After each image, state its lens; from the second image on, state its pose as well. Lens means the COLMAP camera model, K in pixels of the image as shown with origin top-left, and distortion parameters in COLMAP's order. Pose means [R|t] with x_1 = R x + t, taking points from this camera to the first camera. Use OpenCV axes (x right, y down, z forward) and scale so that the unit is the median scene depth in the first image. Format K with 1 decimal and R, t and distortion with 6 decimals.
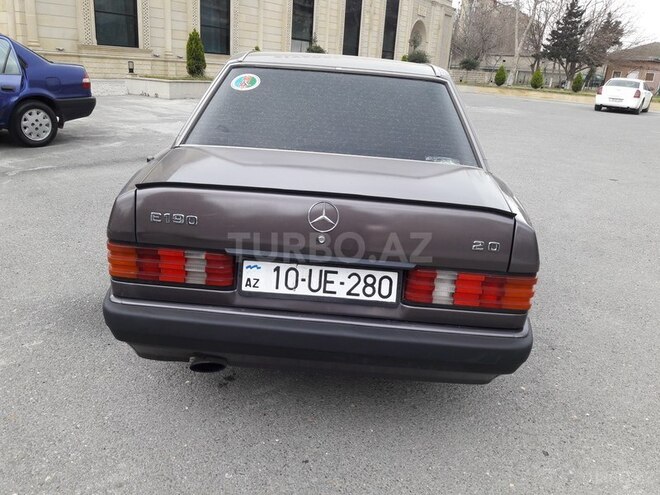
lens RADIAL K [[530.4, 0, 330.0], [0, 530.4, 247.5], [0, 0, 1]] dist [0.045603, -0.064247]
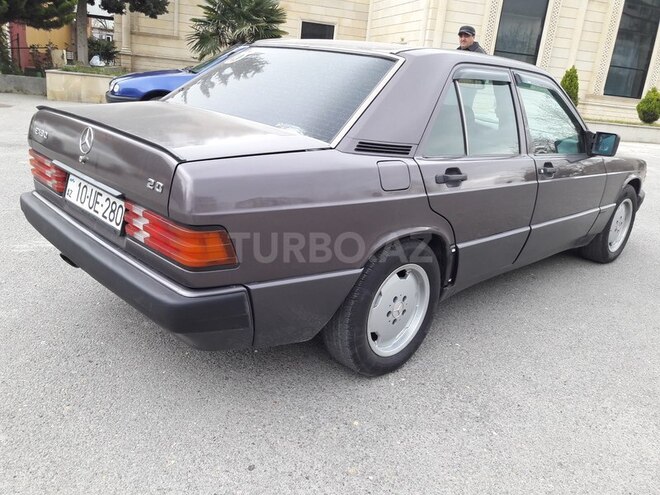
lens RADIAL K [[539.0, 0, 330.0], [0, 539.0, 247.5], [0, 0, 1]] dist [-0.005057, -0.012917]
pose [[0.737200, 0.221434, -0.638360, 1.127008], [-0.269821, 0.962652, 0.022325, -0.002417], [0.619462, 0.155785, 0.769414, 0.432543]]
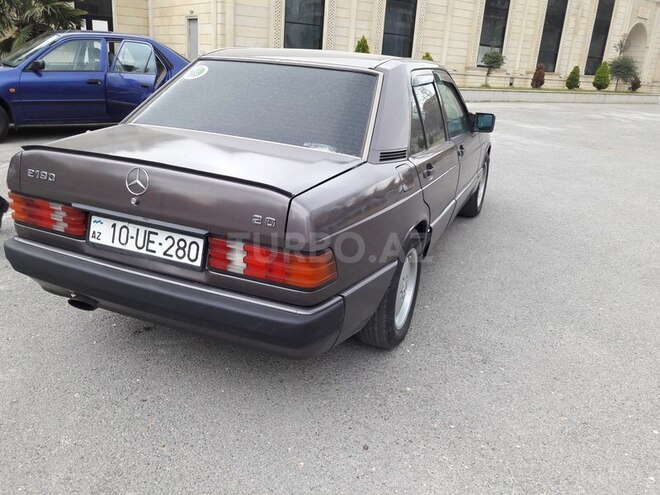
lens RADIAL K [[530.4, 0, 330.0], [0, 530.4, 247.5], [0, 0, 1]] dist [0.045603, -0.064247]
pose [[0.938889, 0.110380, -0.326044, 0.727498], [-0.114605, 0.993391, 0.006283, 0.026614], [0.324583, 0.031467, 0.945334, 0.050827]]
